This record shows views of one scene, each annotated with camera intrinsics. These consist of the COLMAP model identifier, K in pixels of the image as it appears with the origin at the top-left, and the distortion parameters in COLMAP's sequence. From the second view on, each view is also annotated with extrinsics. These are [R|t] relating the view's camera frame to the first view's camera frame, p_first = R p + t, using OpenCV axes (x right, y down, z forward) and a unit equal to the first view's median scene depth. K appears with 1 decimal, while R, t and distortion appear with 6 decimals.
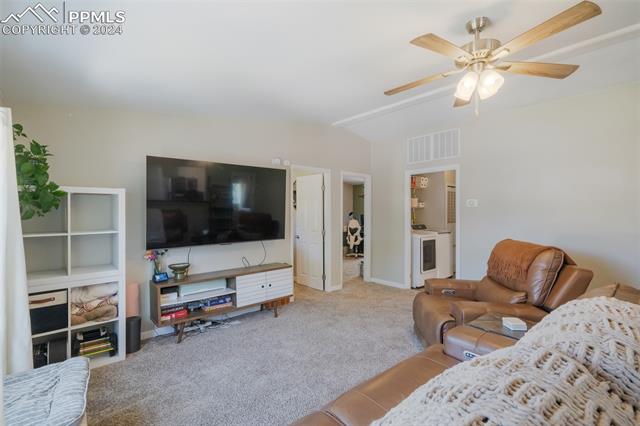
lens RADIAL K [[291.0, 0, 319.7], [0, 291.0, 211.5], [0, 0, 1]] dist [0.000629, -0.000038]
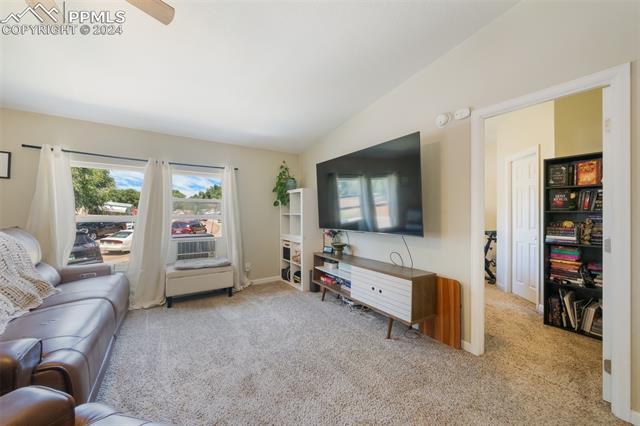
lens RADIAL K [[240.9, 0, 317.1], [0, 240.9, 214.1], [0, 0, 1]] dist [-0.001309, -0.000178]
pose [[-0.133187, 0.002971, -0.991086, 0.569567], [-0.005082, 0.999980, 0.003680, 0.052266], [0.991078, 0.005527, -0.133169, 1.057815]]
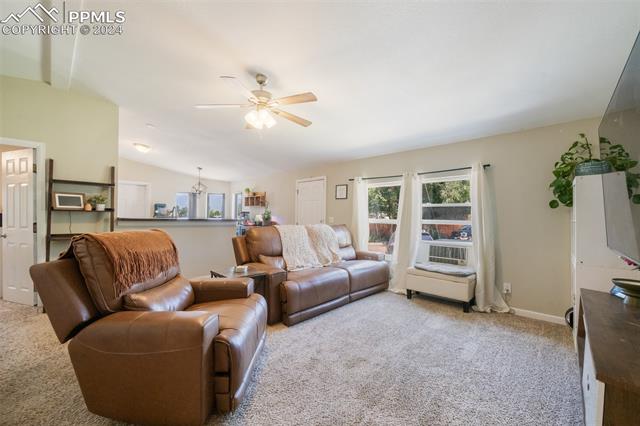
lens RADIAL K [[252.6, 0, 319.2], [0, 252.6, 216.4], [0, 0, 1]] dist [0.003213, 0.000163]
pose [[-0.995714, -0.013207, -0.091536, 0.227926], [-0.012897, 0.999909, -0.003974, 0.059256], [0.091580, -0.002777, -0.995794, 1.473310]]
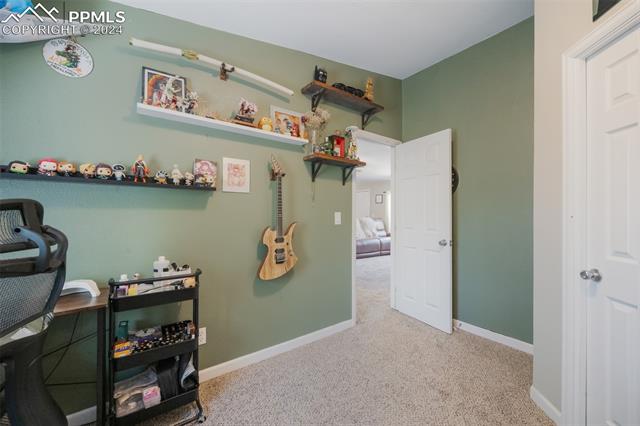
lens RADIAL K [[251.6, 0, 320.5], [0, 251.6, 213.9], [0, 0, 1]] dist [-0.001055, -0.000064]
pose [[-0.995461, -0.004015, 0.095084, 0.311805], [-0.004231, 0.999989, -0.002068, 0.064881], [-0.095075, -0.002461, -0.995467, 2.646949]]
